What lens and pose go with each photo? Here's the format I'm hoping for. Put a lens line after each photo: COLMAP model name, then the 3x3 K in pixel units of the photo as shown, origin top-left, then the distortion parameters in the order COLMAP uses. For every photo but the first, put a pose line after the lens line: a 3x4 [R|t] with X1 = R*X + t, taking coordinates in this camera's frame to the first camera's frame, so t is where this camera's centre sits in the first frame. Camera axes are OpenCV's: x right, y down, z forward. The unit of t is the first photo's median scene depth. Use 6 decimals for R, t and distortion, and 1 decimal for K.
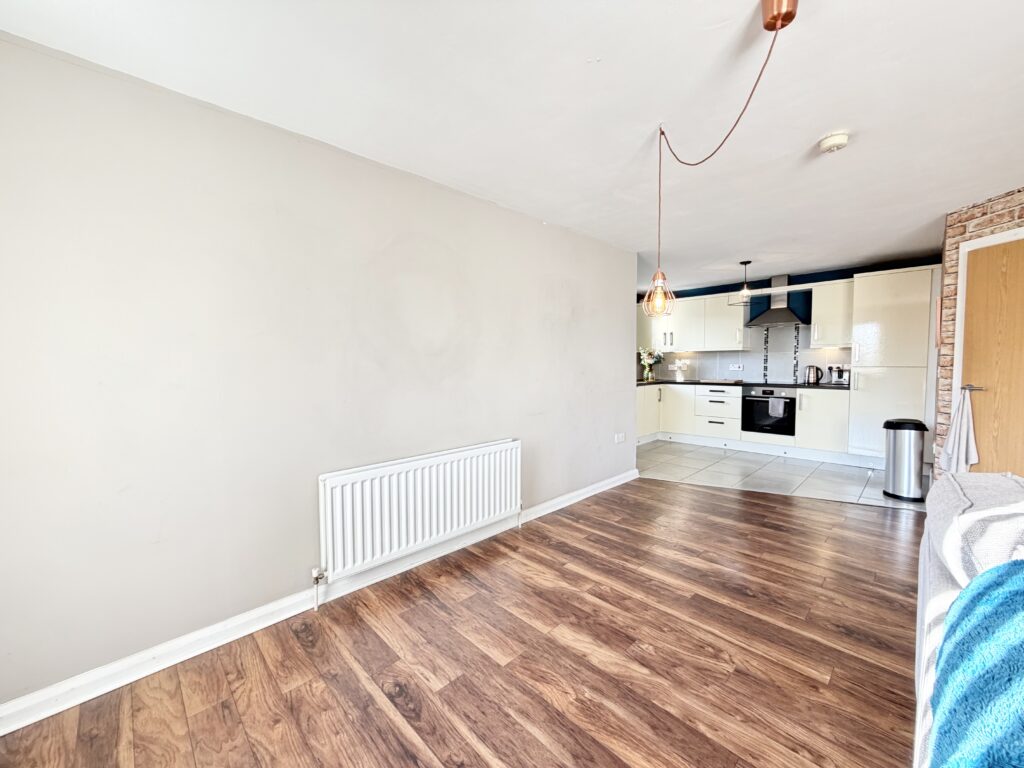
lens RADIAL K [[408.0, 0, 510.1], [0, 408.0, 384.1], [0, 0, 1]] dist [0.000448, -0.000190]
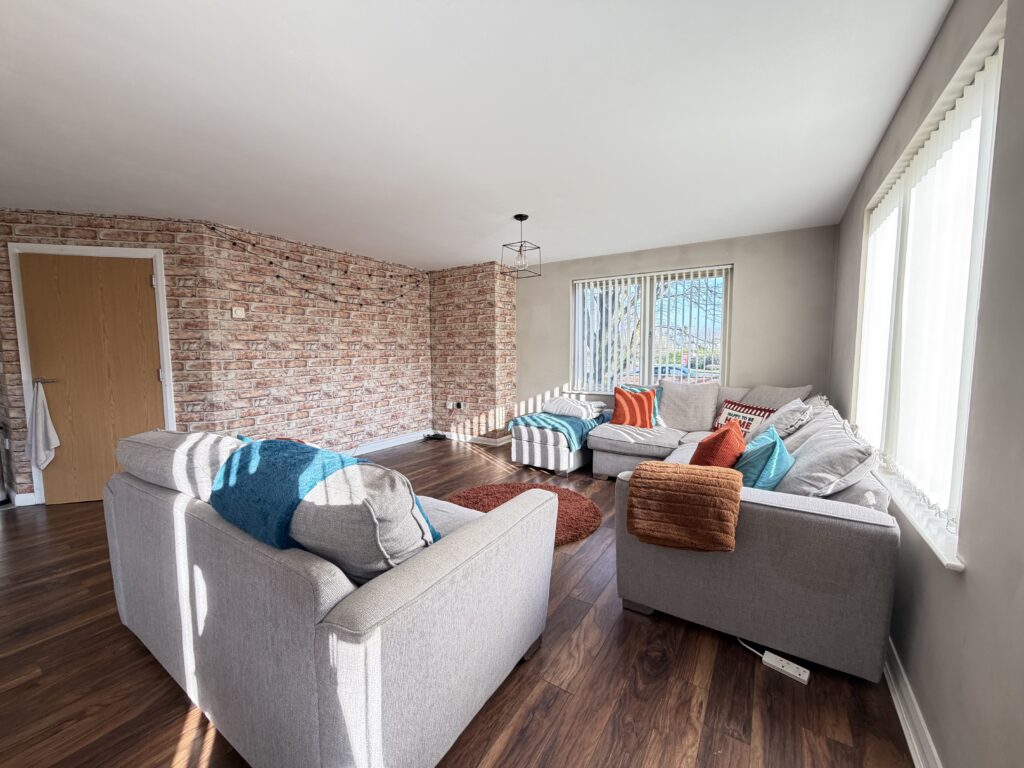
lens RADIAL K [[408.0, 0, 510.1], [0, 408.0, 384.1], [0, 0, 1]] dist [0.000448, -0.000190]
pose [[-0.227041, -0.070106, 0.971359, -0.128812], [0.060453, 0.994468, 0.085904, 0.000115], [-0.972007, 0.078226, -0.221547, 0.011418]]
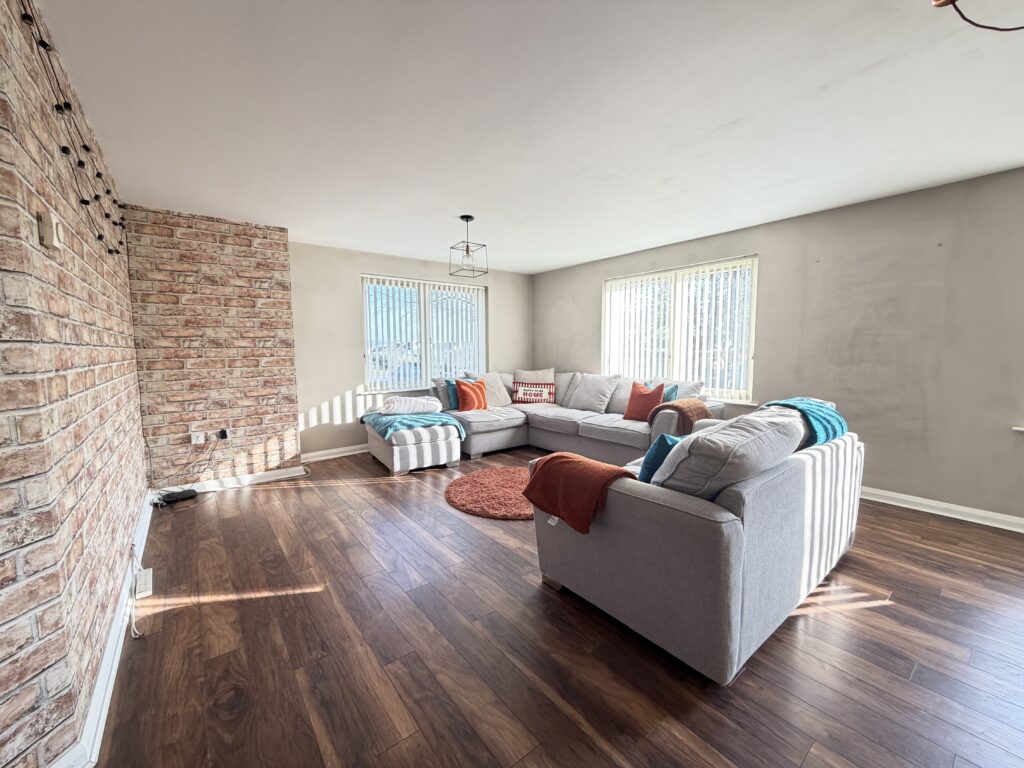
lens RADIAL K [[408.0, 0, 510.1], [0, 408.0, 384.1], [0, 0, 1]] dist [0.000448, -0.000190]
pose [[-0.994659, 0.007754, 0.102928, 0.395730], [0.022296, 0.989772, 0.140904, -0.031250], [-0.100783, 0.142446, -0.984658, 0.536827]]
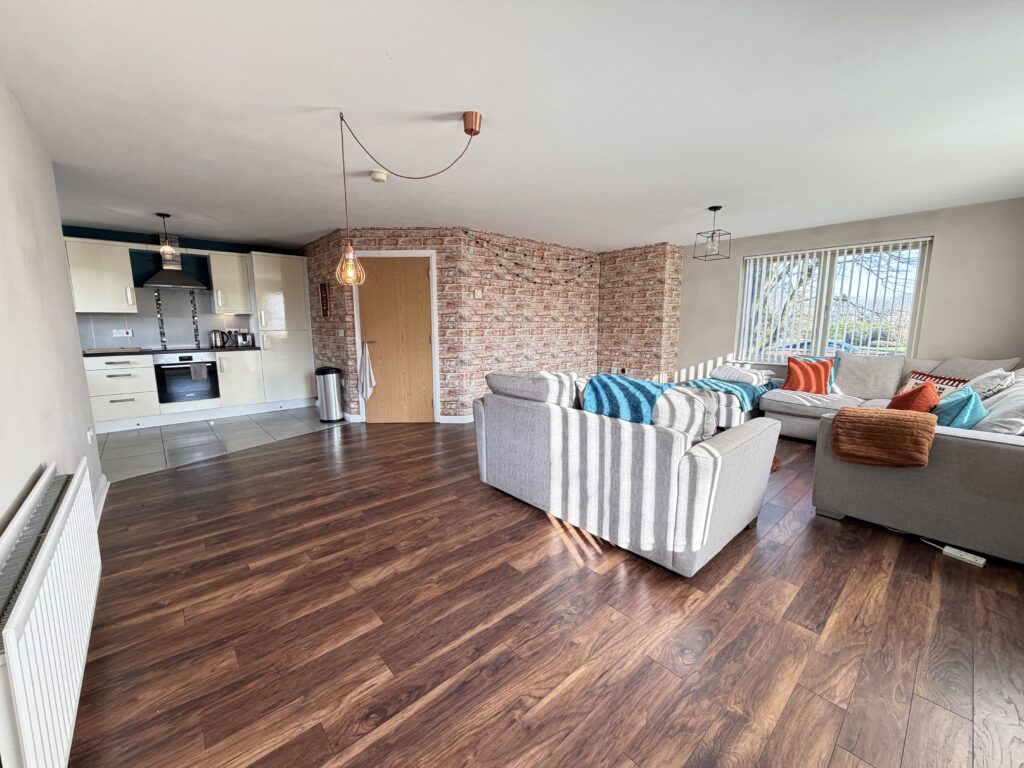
lens RADIAL K [[408.0, 0, 510.1], [0, 408.0, 384.1], [0, 0, 1]] dist [0.000448, -0.000190]
pose [[0.042630, -0.139104, 0.989360, -0.303724], [0.056441, 0.989014, 0.136623, -0.008375], [-0.997495, 0.050017, 0.050013, 0.194947]]
